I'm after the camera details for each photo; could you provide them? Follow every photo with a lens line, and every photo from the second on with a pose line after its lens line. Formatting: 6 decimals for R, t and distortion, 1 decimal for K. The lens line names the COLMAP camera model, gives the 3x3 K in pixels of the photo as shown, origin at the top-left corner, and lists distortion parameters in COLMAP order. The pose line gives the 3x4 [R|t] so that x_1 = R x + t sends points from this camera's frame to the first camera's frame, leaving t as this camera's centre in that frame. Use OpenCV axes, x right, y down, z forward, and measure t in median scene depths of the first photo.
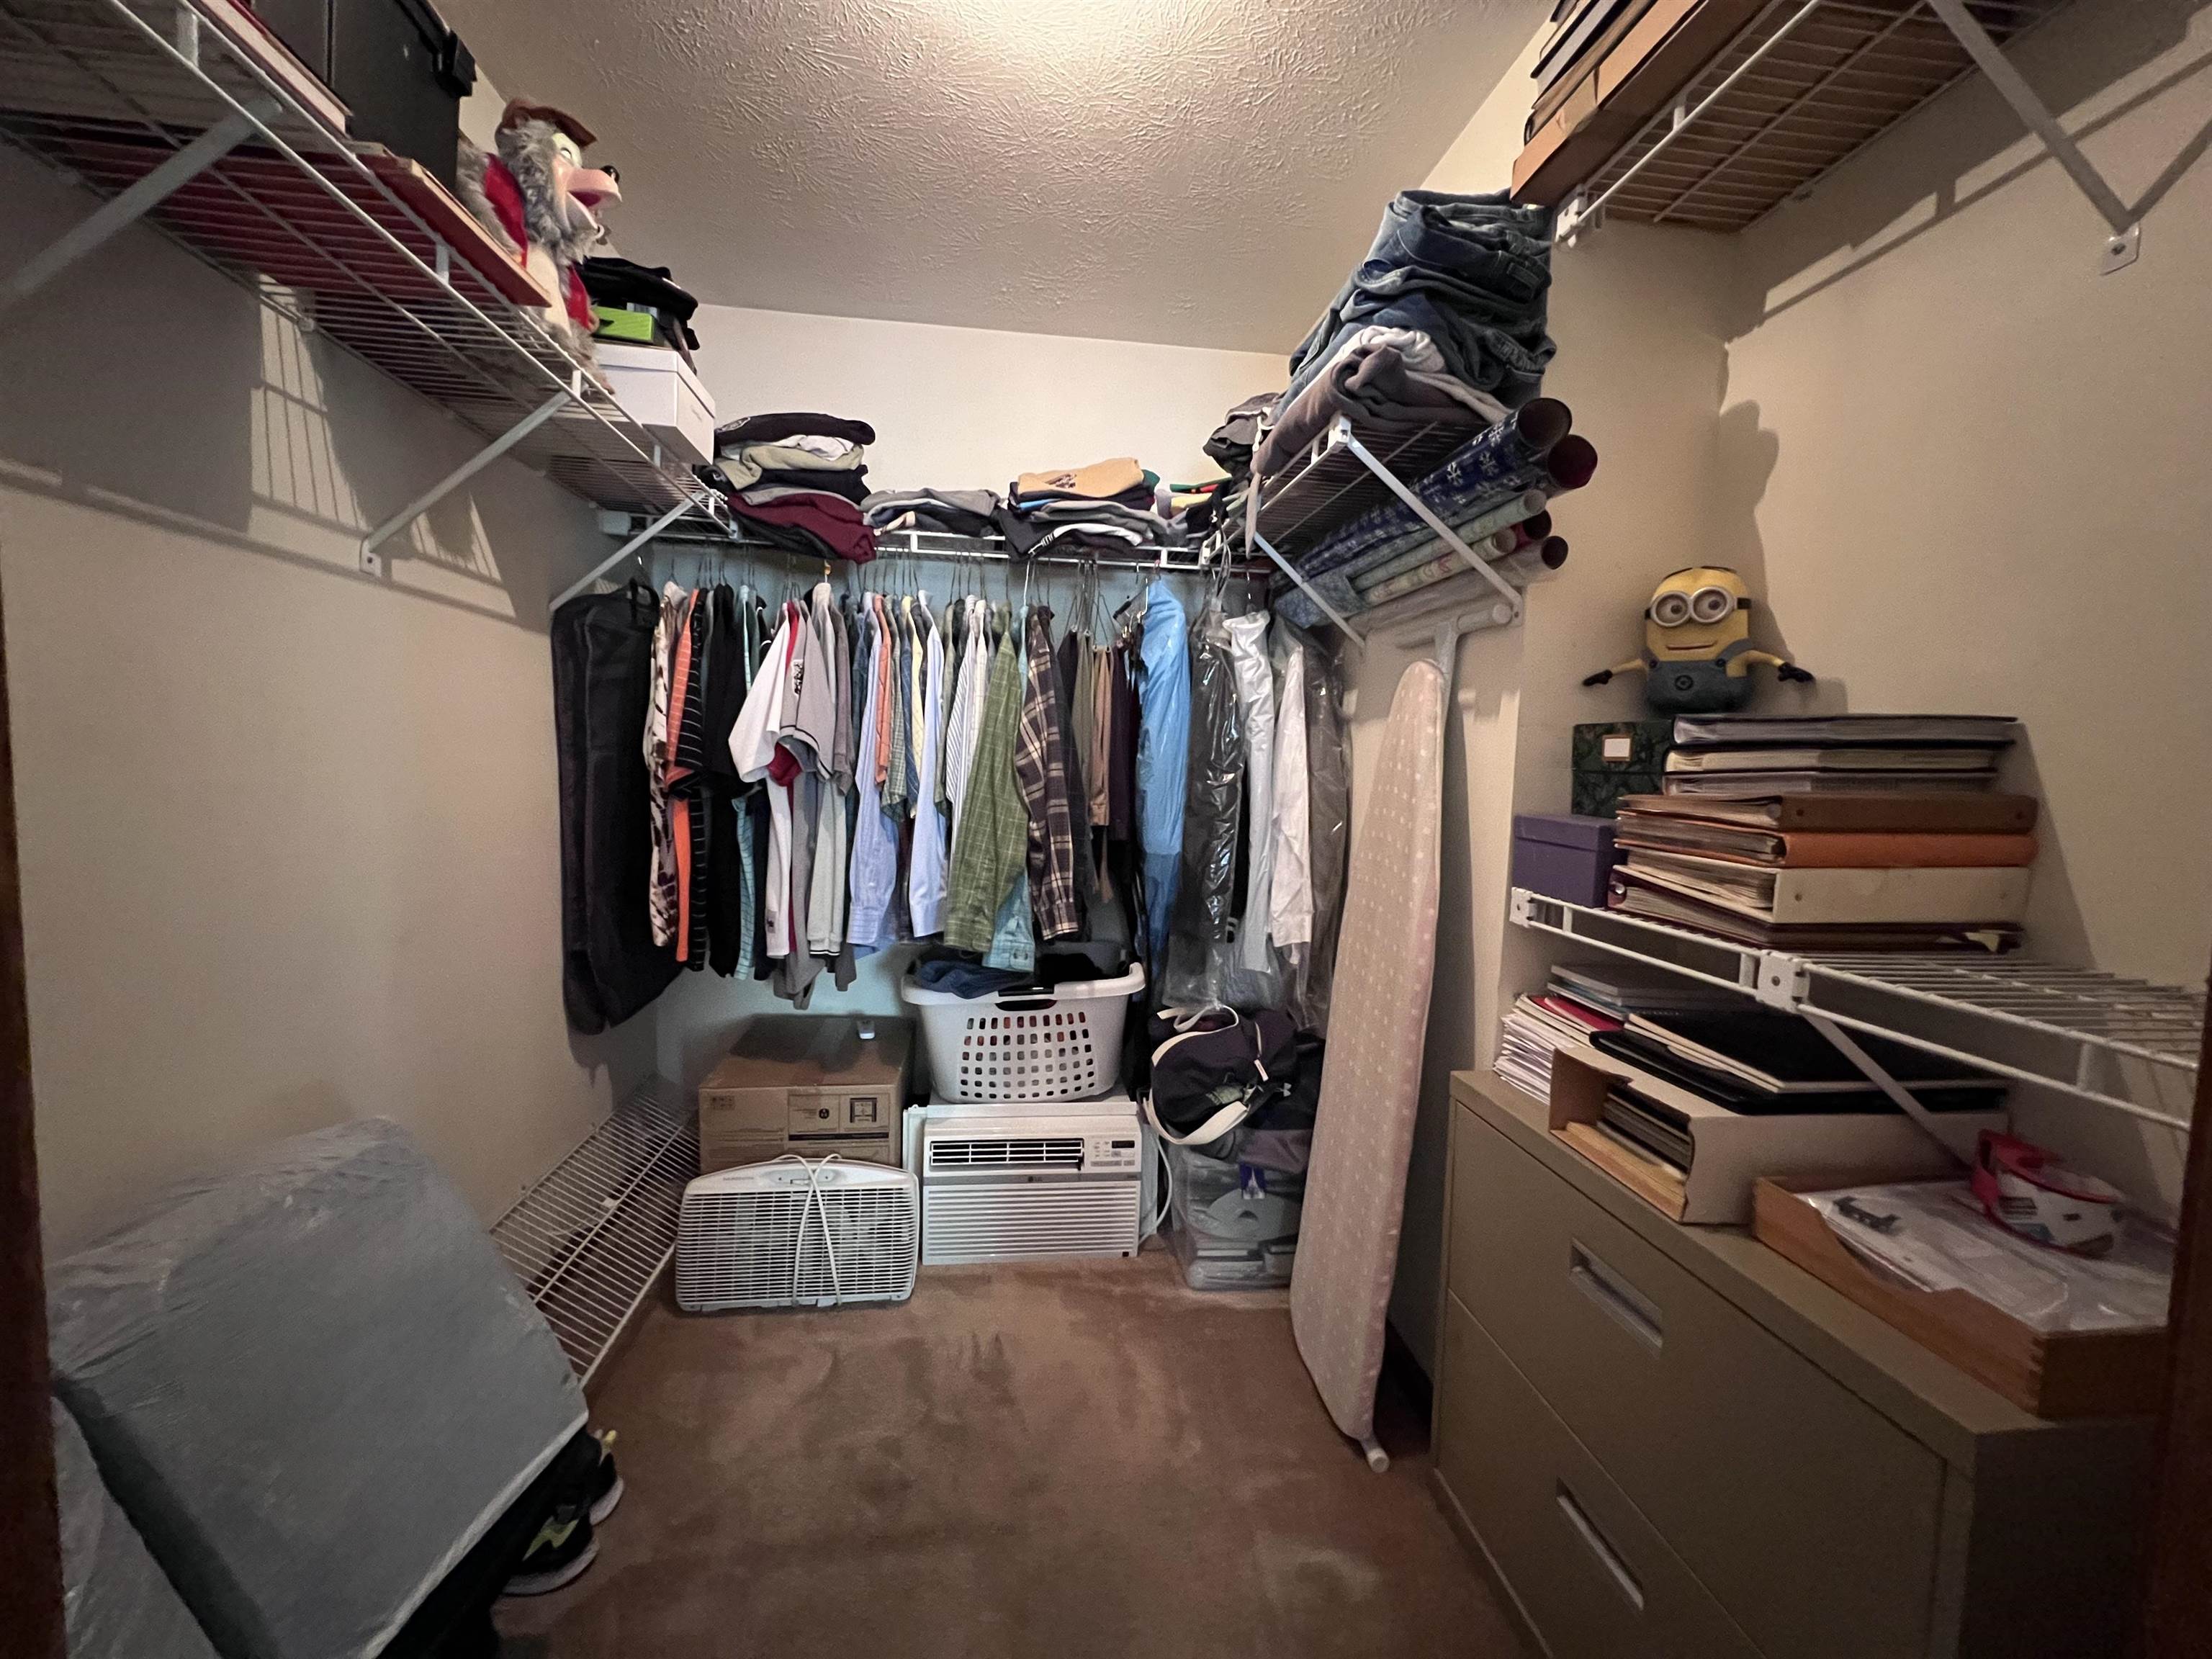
lens RADIAL K [[890.6, 0, 1105.9], [0, 890.6, 838.0], [0, 0, 1]] dist [-0.002433, 0.001170]
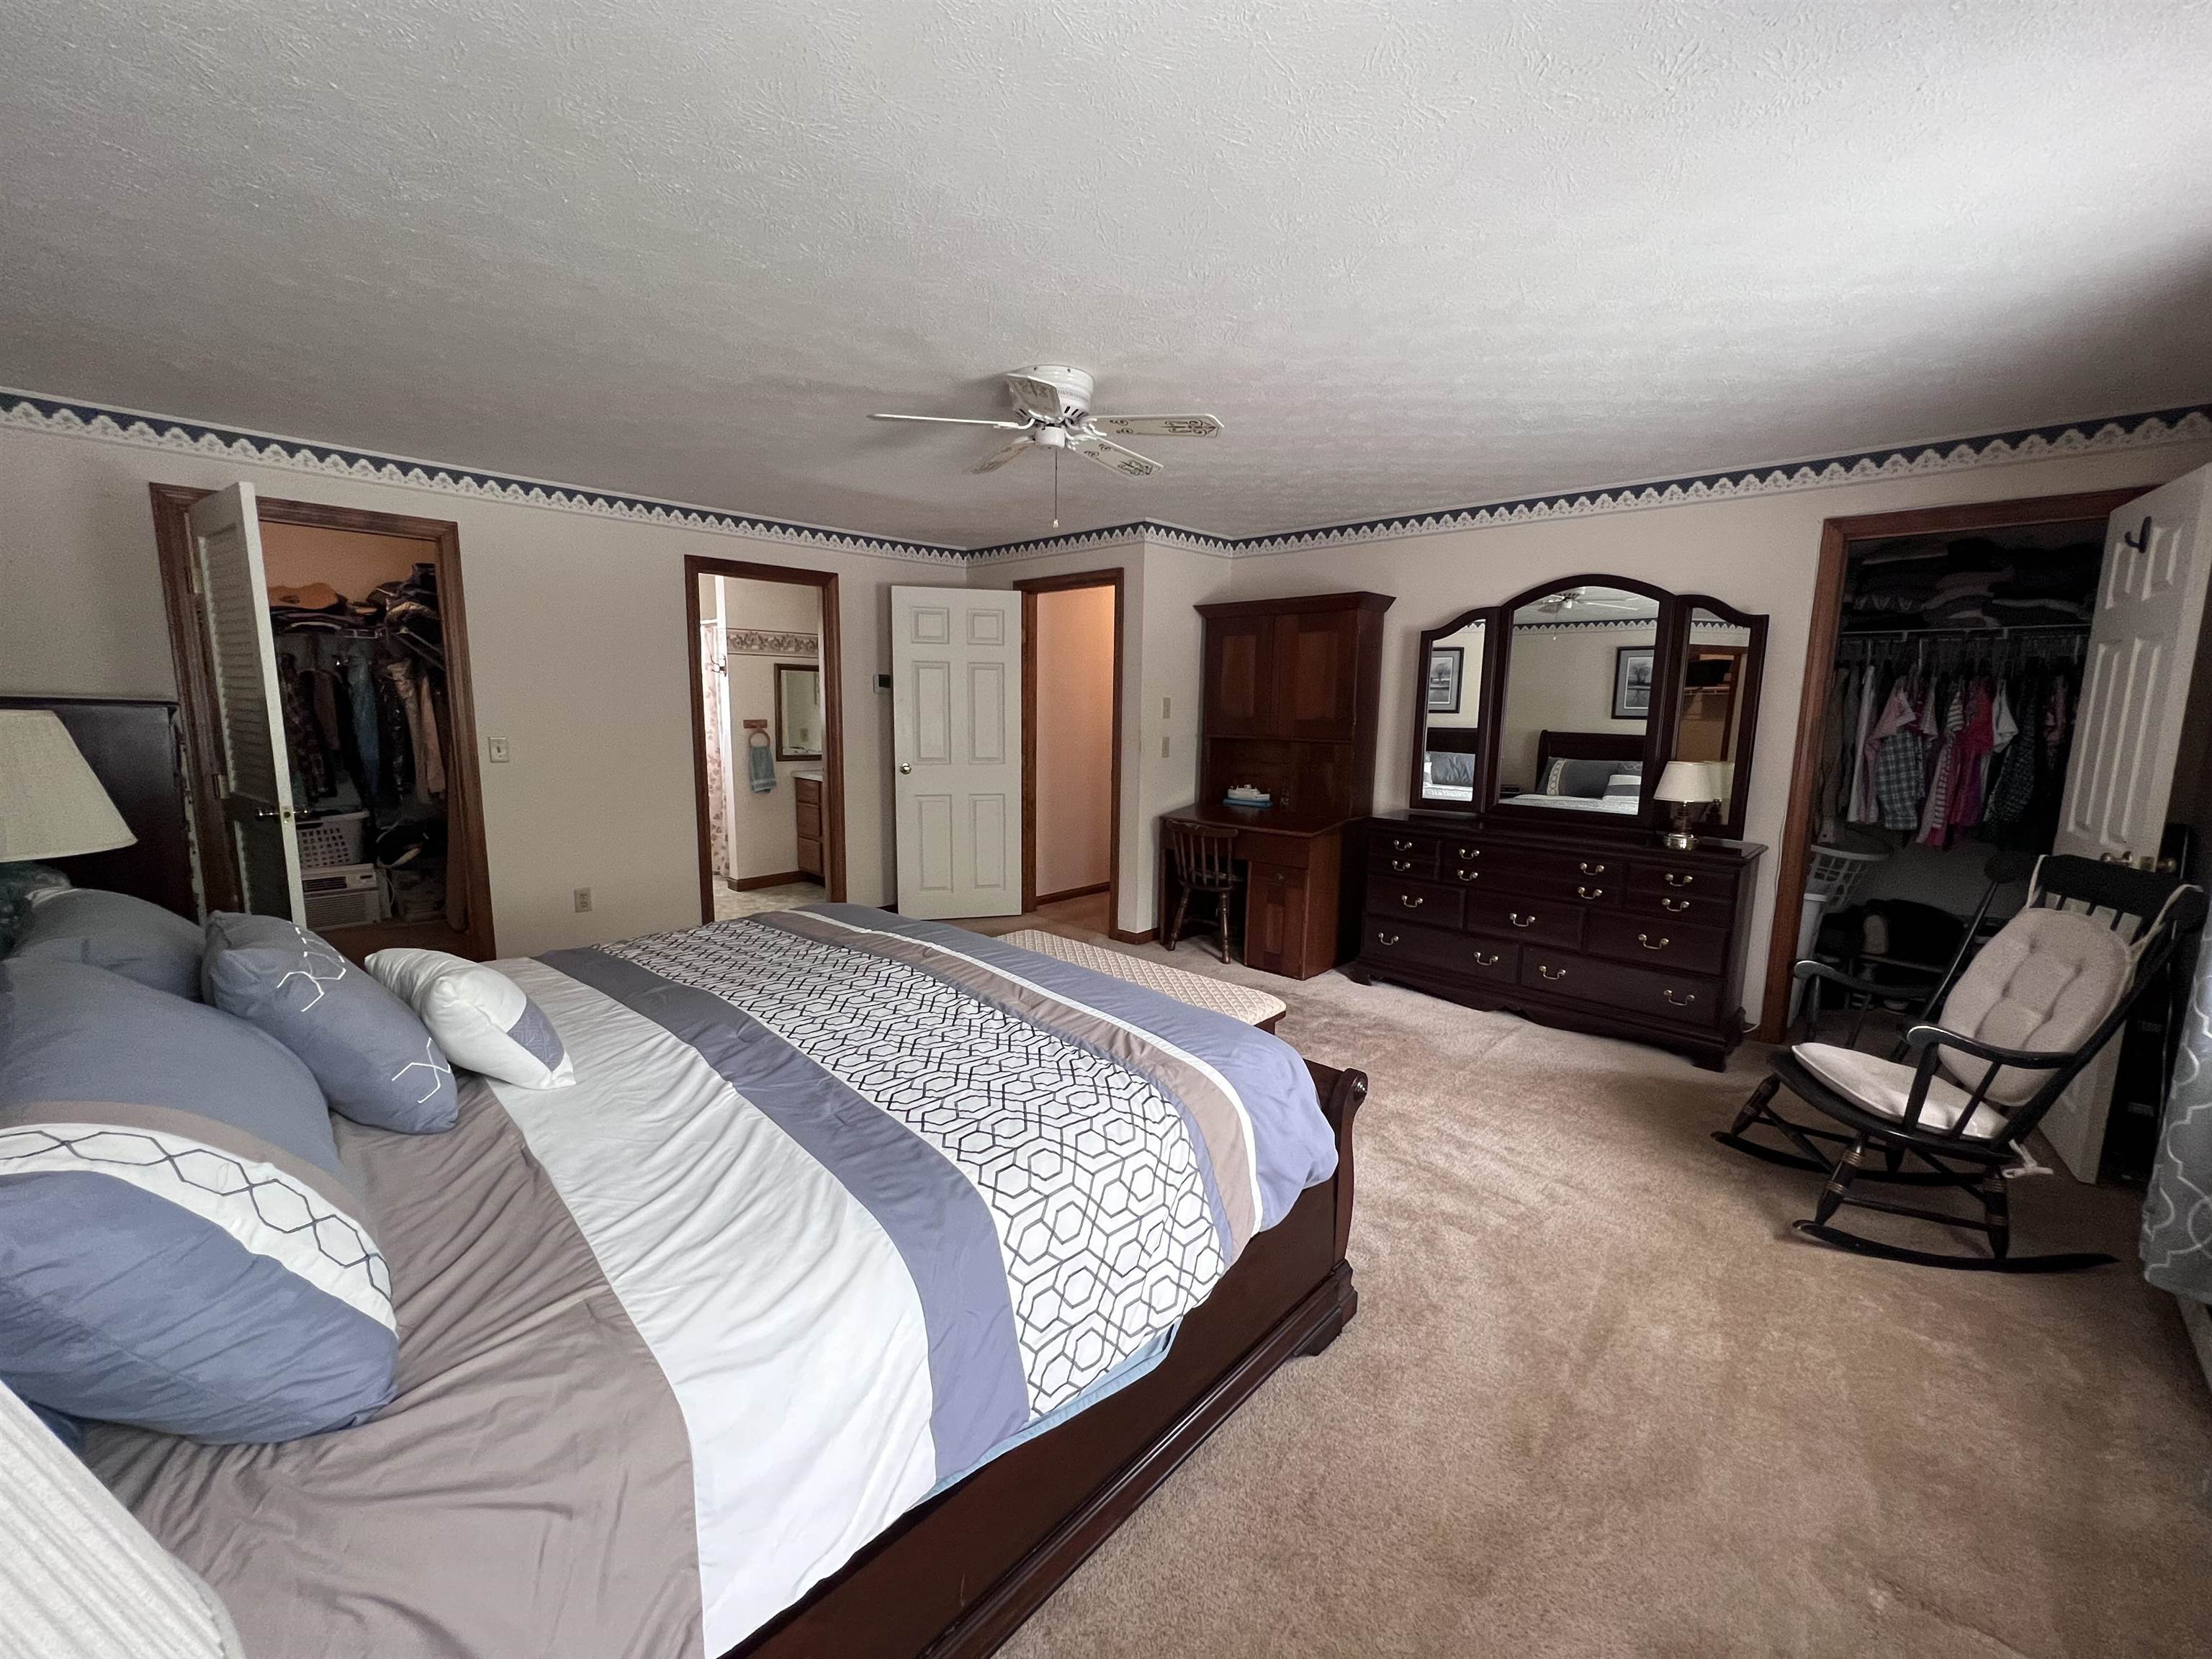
lens RADIAL K [[890.6, 0, 1101.3], [0, 890.6, 833.7], [0, 0, 1]] dist [-0.002433, 0.001170]
pose [[0.784433, -0.106492, 0.611003, 0.124288], [0.040256, 0.991814, 0.121182, 0.005765], [-0.618906, -0.070463, 0.782298, -2.216866]]
